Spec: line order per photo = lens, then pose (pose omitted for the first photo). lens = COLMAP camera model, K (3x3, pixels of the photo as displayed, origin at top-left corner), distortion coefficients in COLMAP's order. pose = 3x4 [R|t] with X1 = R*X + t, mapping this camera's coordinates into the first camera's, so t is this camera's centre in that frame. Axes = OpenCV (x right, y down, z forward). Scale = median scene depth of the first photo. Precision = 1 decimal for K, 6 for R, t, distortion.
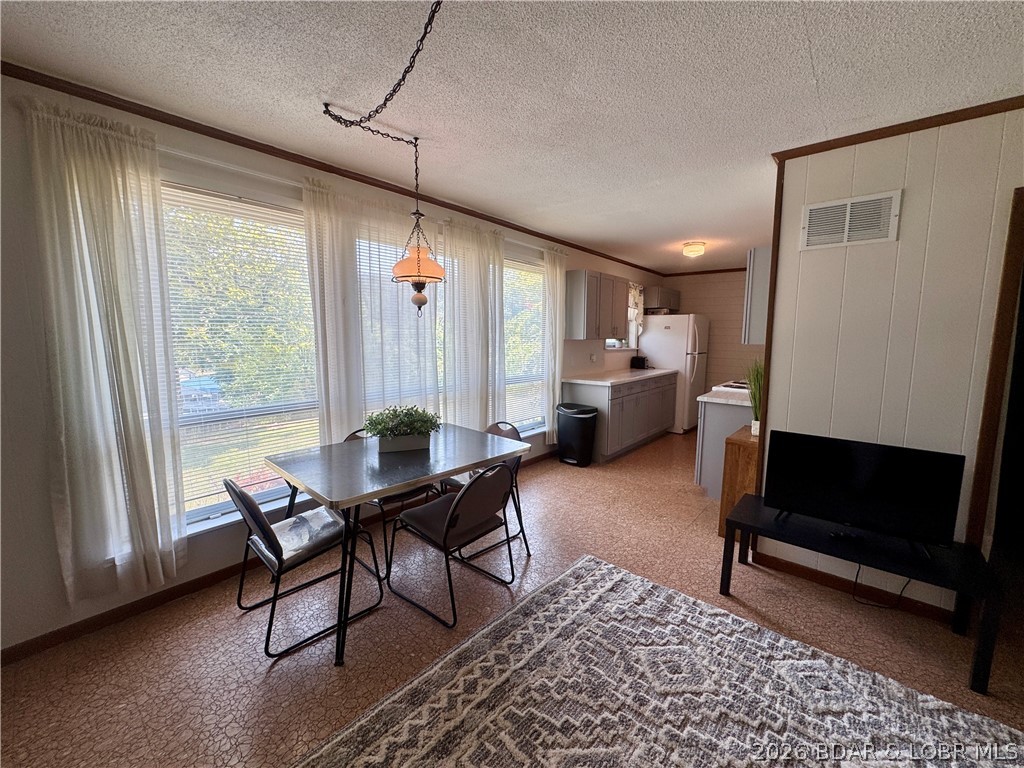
lens RADIAL K [[410.7, 0, 512.0], [0, 410.7, 384.0], [0, 0, 1]] dist [-0.000537, -0.000459]
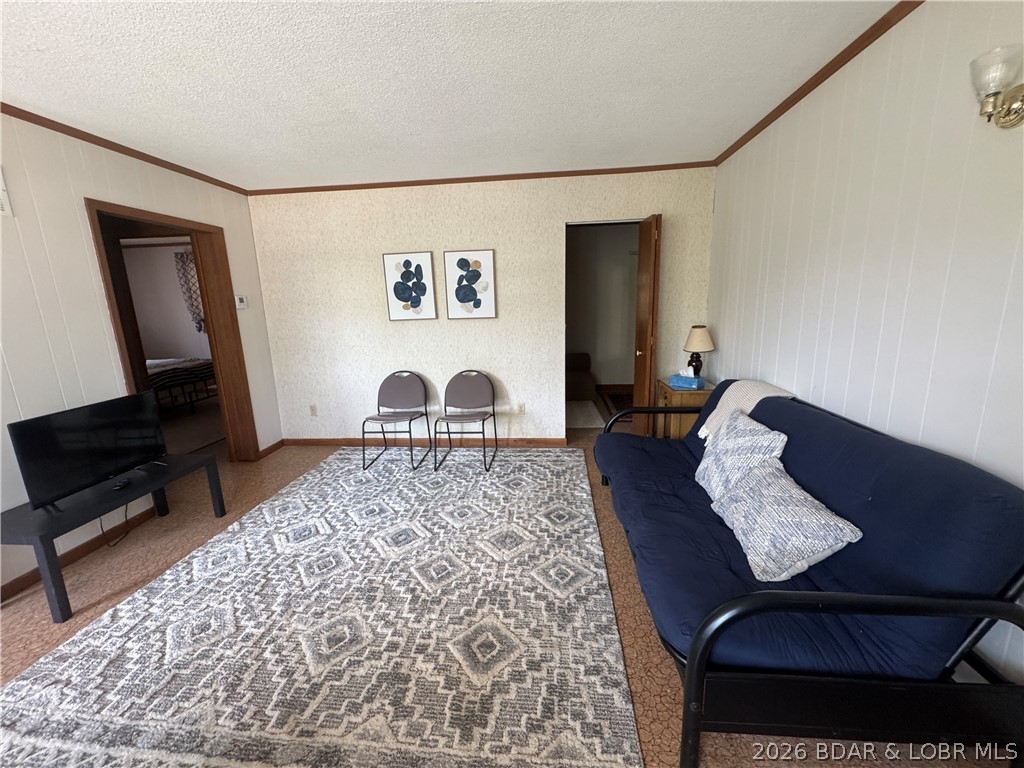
lens RADIAL K [[410.7, 0, 512.0], [0, 410.7, 384.0], [0, 0, 1]] dist [-0.000537, -0.000459]
pose [[-0.575780, -0.158481, 0.802098, -0.610039], [0.125276, 0.952349, 0.278097, -0.069174], [-0.807950, 0.260607, -0.528489, 0.576906]]
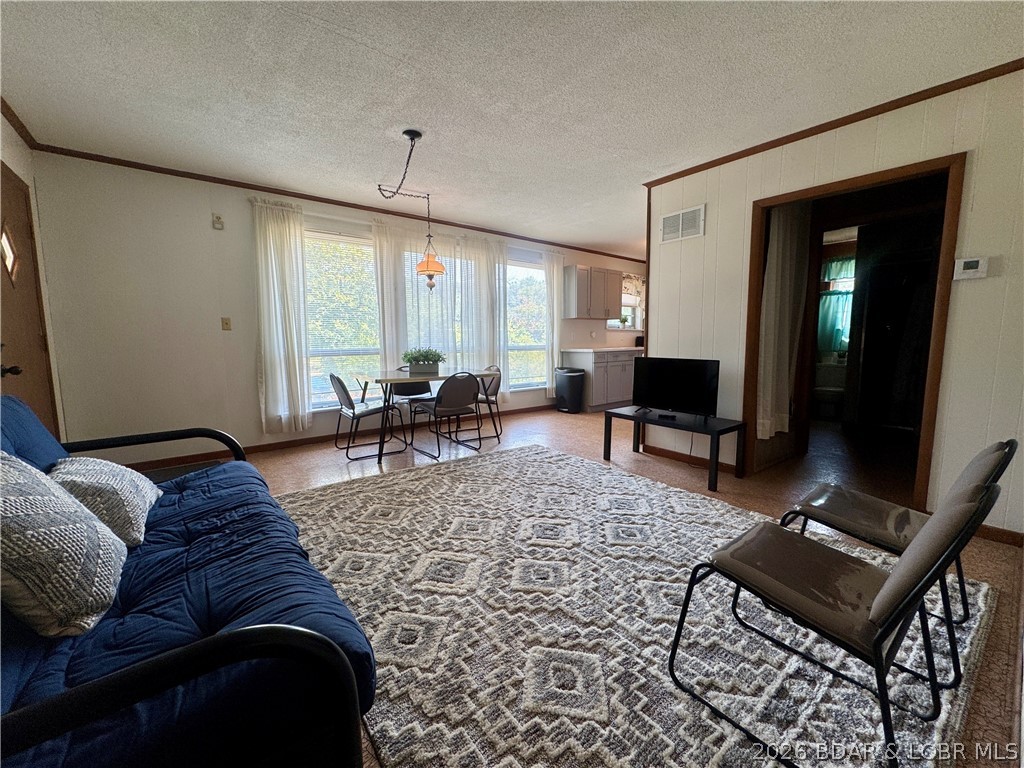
lens RADIAL K [[410.7, 0, 512.0], [0, 410.7, 384.0], [0, 0, 1]] dist [-0.000537, -0.000459]
pose [[0.980272, 0.009919, -0.197405, 0.469447], [-0.012011, 0.999884, -0.009400, 0.235057], [0.197289, 0.011586, 0.980277, -0.655271]]
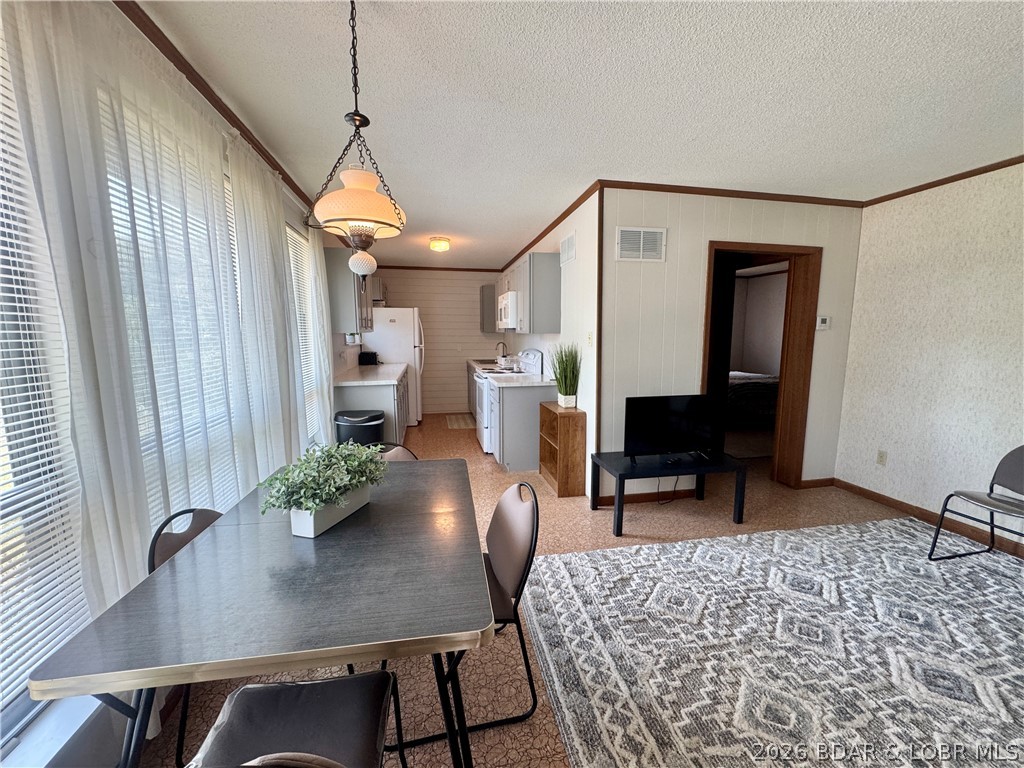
lens RADIAL K [[410.7, 0, 512.0], [0, 410.7, 384.0], [0, 0, 1]] dist [-0.000537, -0.000459]
pose [[0.616764, -0.108985, 0.779567, -0.584399], [0.102175, 0.993074, 0.057997, -0.041362], [-0.780488, 0.043881, 0.623628, 0.461921]]
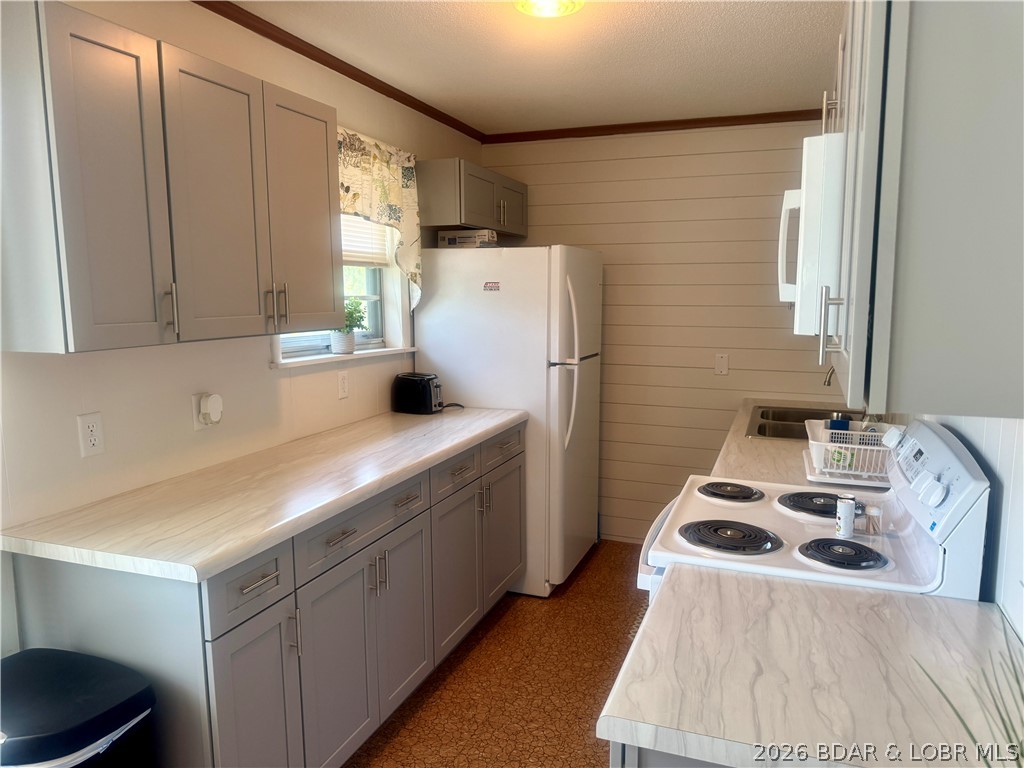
lens RADIAL K [[722.1, 0, 510.1], [0, 722.1, 386.2], [0, 0, 1]] dist [0.087113, -0.121813]
pose [[0.943581, -0.052154, 0.327008, 0.516178], [0.047959, 0.998631, 0.020884, -0.177290], [-0.327649, -0.004023, 0.944791, 1.157835]]
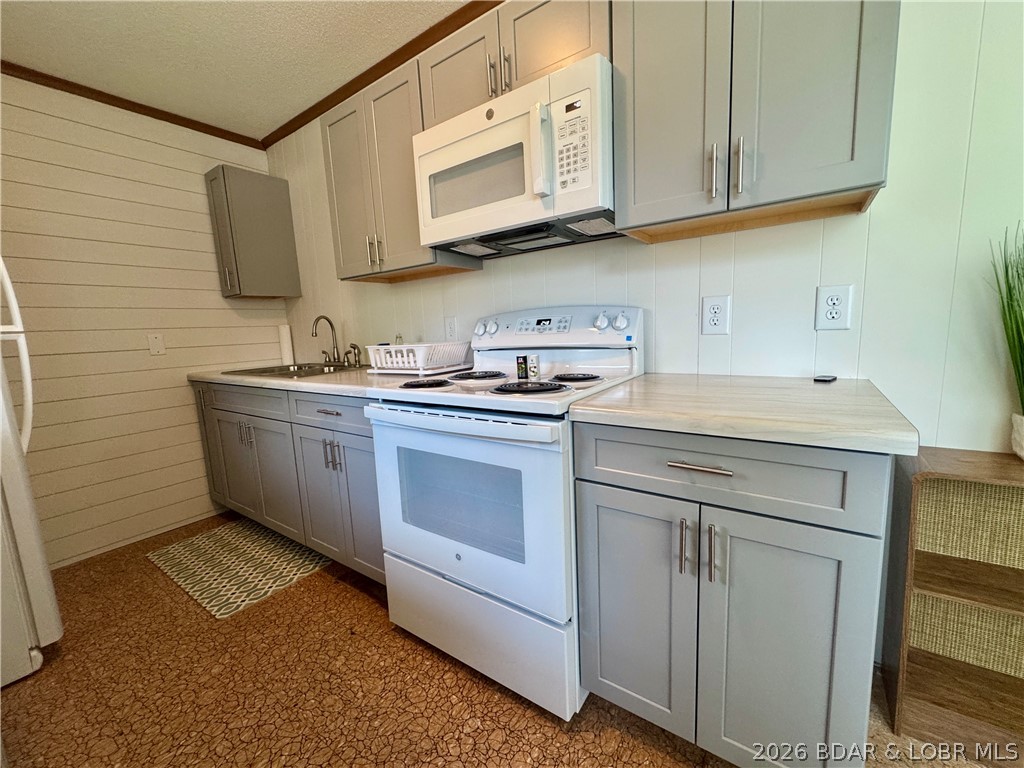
lens RADIAL K [[410.7, 0, 512.0], [0, 410.7, 384.0], [0, 0, 1]] dist [-0.000537, -0.000459]
pose [[-0.094507, -0.140713, 0.985529, 0.462082], [0.168897, 0.973343, 0.155169, -0.081124], [-0.981092, 0.181117, -0.068221, 1.874354]]
